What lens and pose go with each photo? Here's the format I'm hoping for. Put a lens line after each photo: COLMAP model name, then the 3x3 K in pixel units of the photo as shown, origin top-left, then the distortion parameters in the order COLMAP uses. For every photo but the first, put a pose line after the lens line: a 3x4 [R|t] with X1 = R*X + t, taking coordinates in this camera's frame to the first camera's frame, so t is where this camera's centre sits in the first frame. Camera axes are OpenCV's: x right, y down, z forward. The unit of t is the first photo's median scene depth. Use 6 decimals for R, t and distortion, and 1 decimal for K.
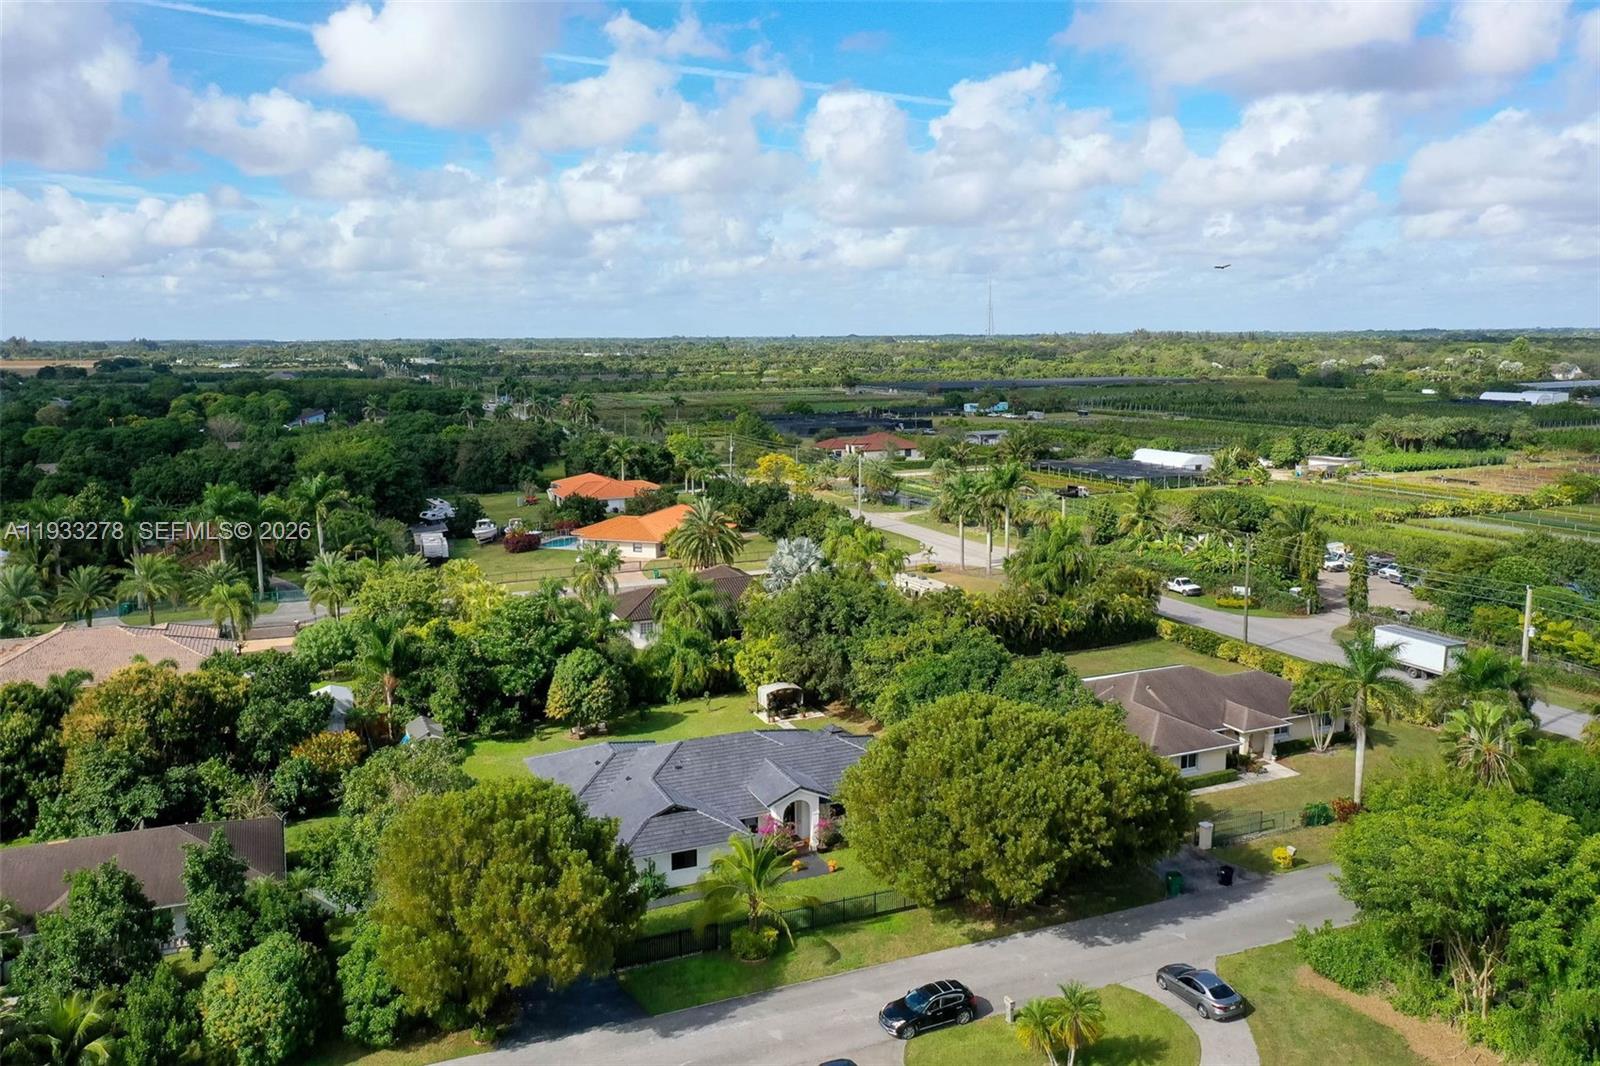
lens RADIAL K [[1250.2, 0, 801.0], [0, 1250.2, 522.6], [0, 0, 1]] dist [-0.001960, -0.006740]
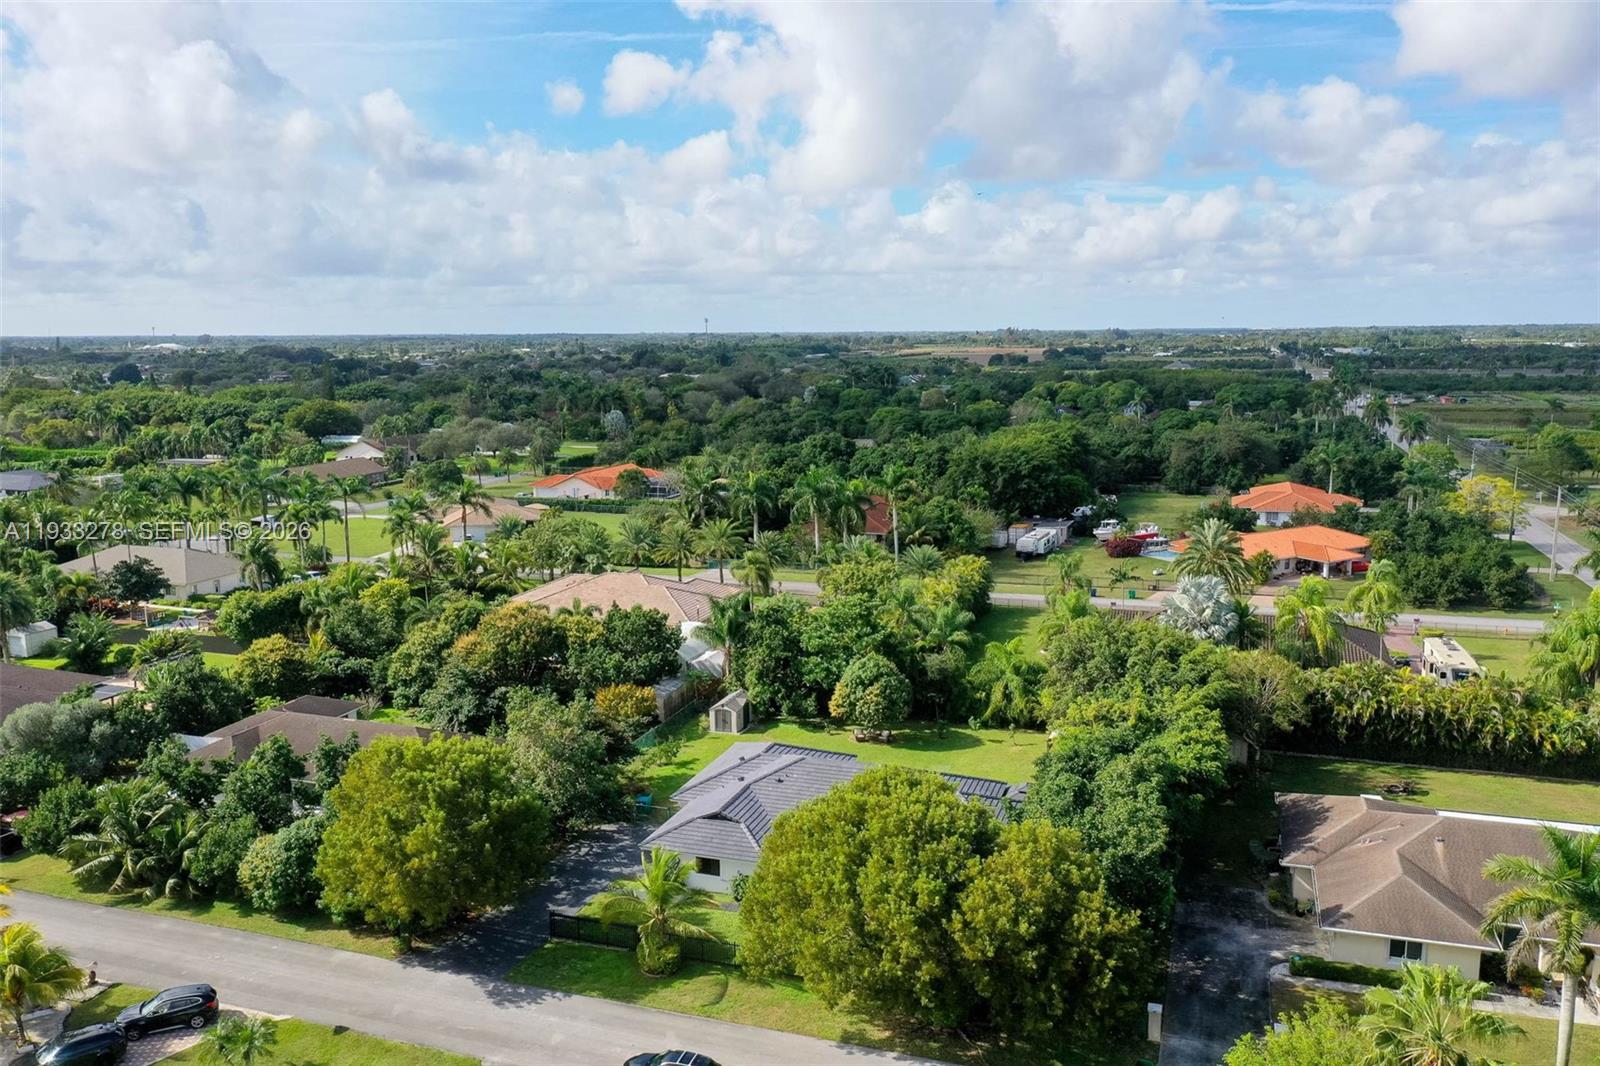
lens RADIAL K [[1250.2, 0, 801.0], [0, 1250.2, 522.6], [0, 0, 1]] dist [-0.001960, -0.006740]
pose [[0.737394, 0.099103, -0.668153, 0.463160], [-0.092628, 0.994669, 0.045306, -0.046741], [0.669082, 0.028481, 0.742643, 0.214361]]
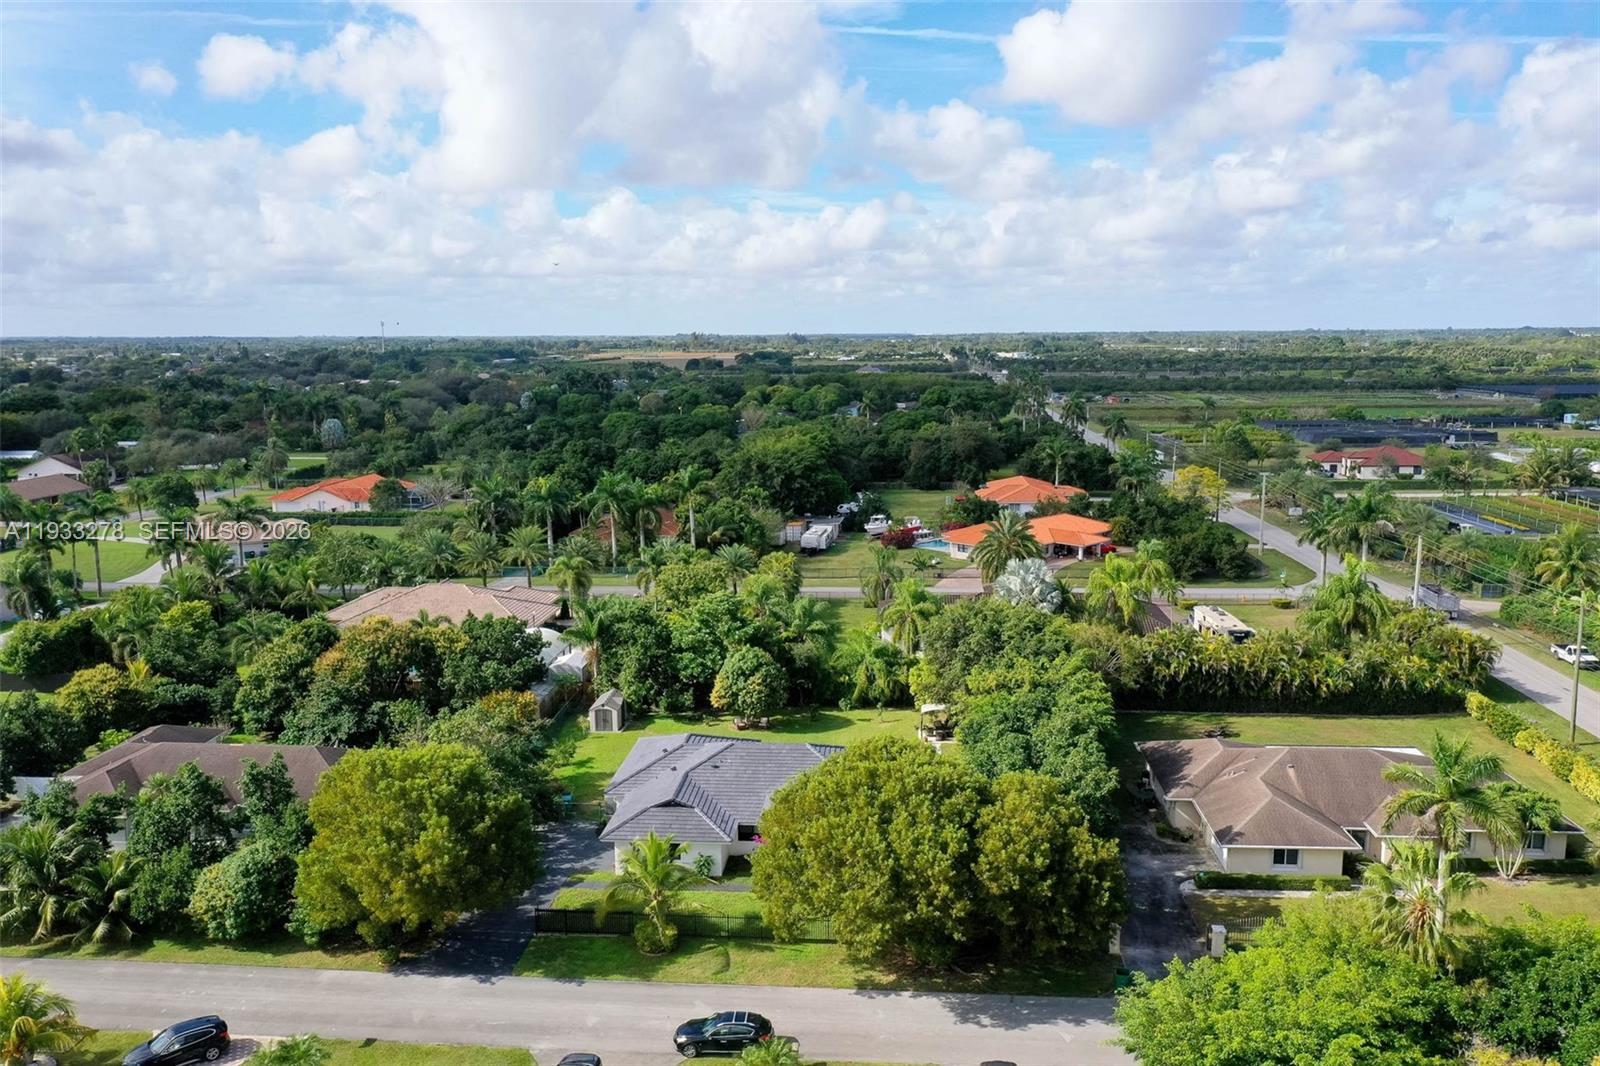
lens RADIAL K [[1250.2, 0, 801.0], [0, 1250.2, 522.6], [0, 0, 1]] dist [-0.001960, -0.006740]
pose [[0.883491, 0.068990, -0.463340, 0.363173], [-0.066468, 0.997551, 0.021792, -0.031246], [0.463709, 0.011544, 0.885912, 0.076721]]
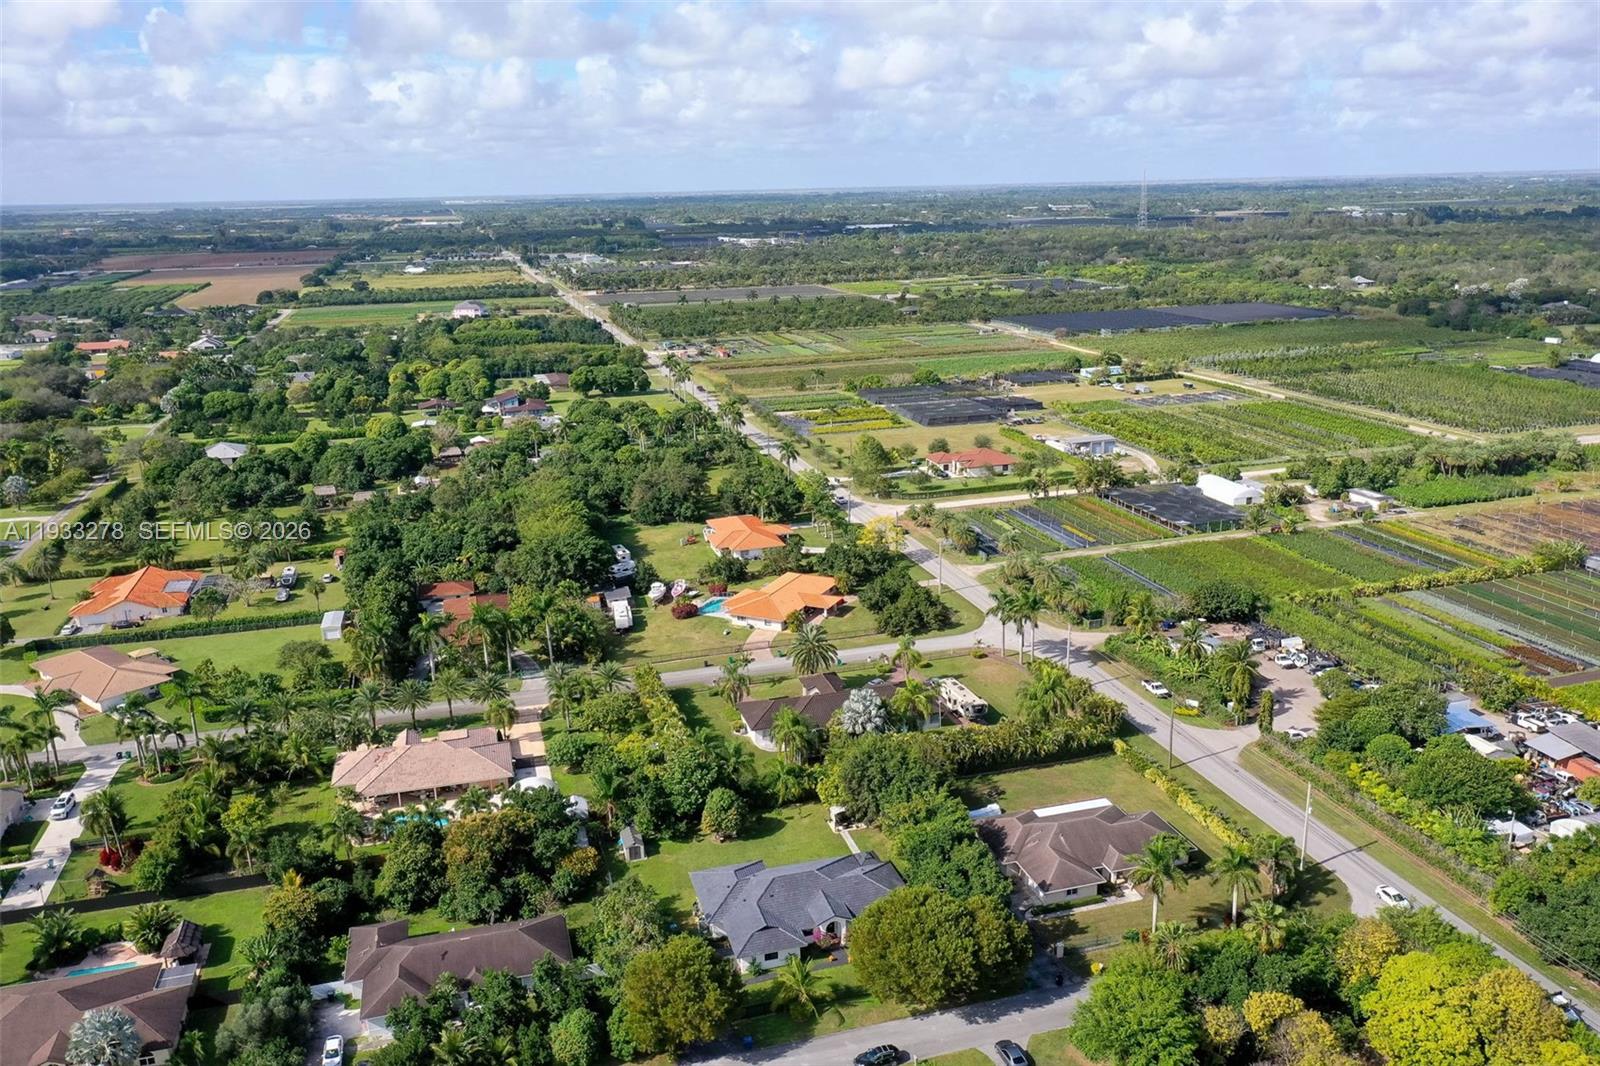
lens RADIAL K [[1253.1, 0, 797.8], [0, 1253.1, 506.2], [0, 0, 1]] dist [-0.005482, -0.006946]
pose [[0.991790, 0.013742, -0.127136, 0.136528], [-0.000423, 0.994556, 0.104201, -0.462935], [0.127876, -0.103292, 0.986397, -0.614402]]
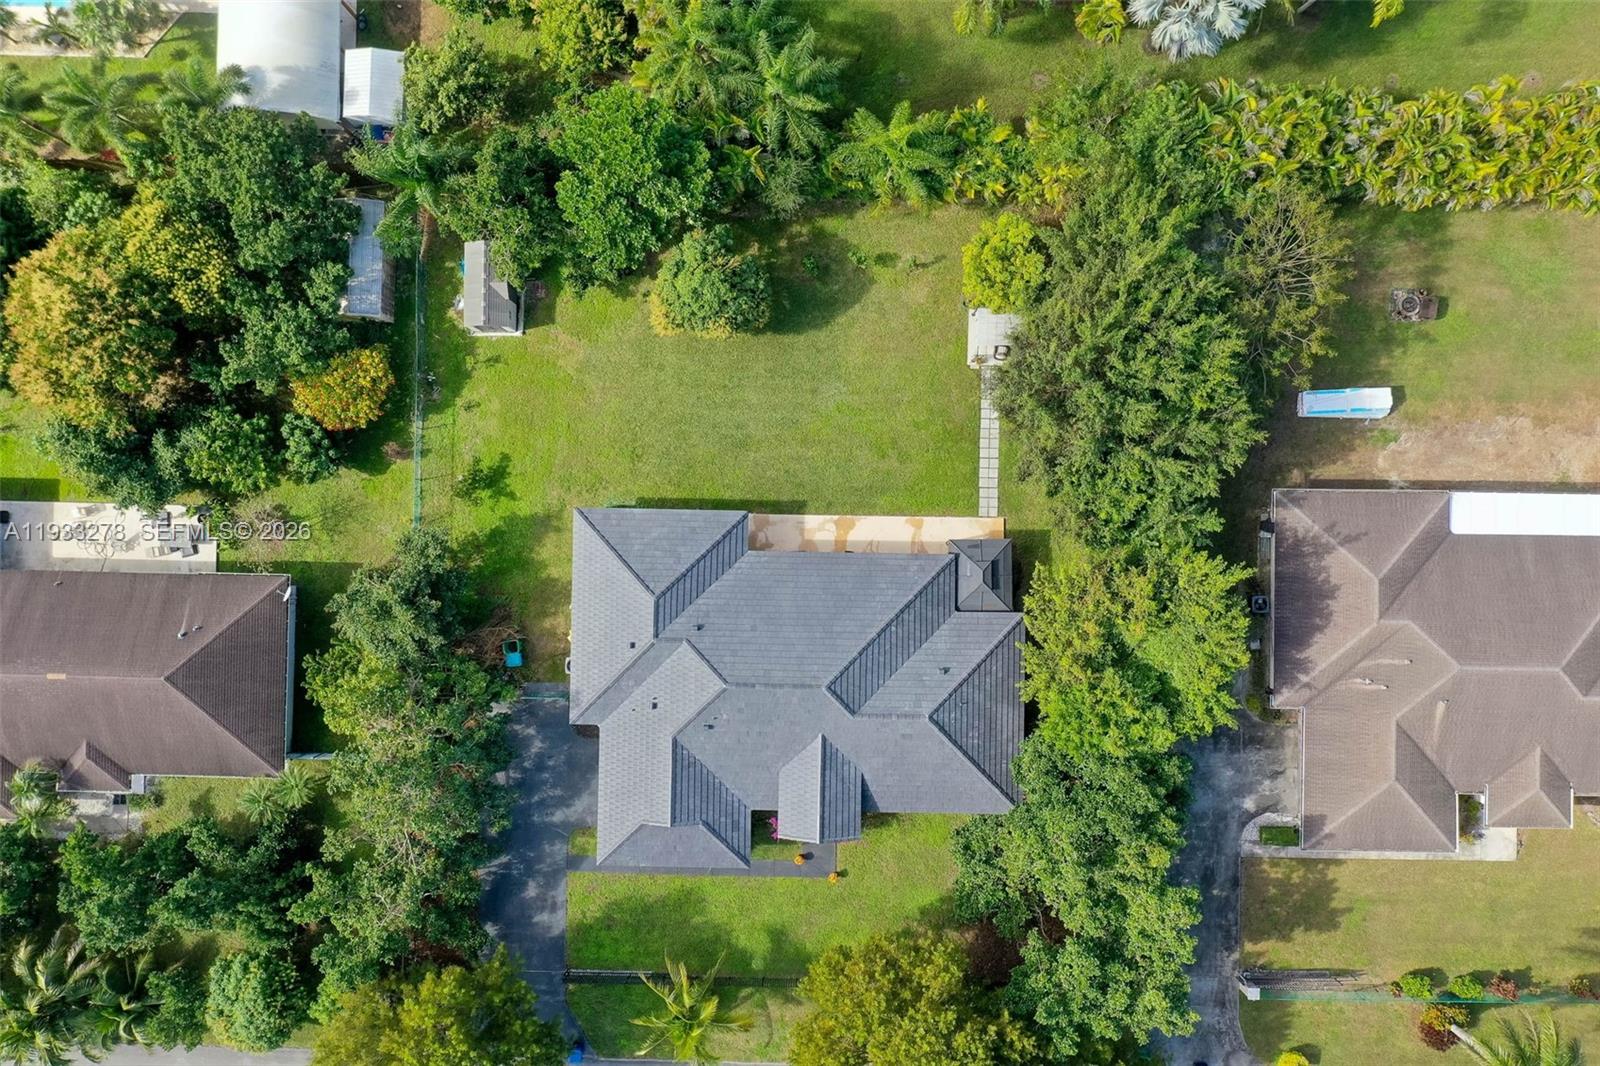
lens RADIAL K [[1250.2, 0, 801.0], [0, 1250.2, 522.6], [0, 0, 1]] dist [-0.001960, -0.006740]
pose [[0.913273, 0.406872, -0.019679, -0.064741], [-0.044092, 0.146764, 0.988188, -0.526432], [0.404954, -0.901618, 0.151976, 0.835238]]
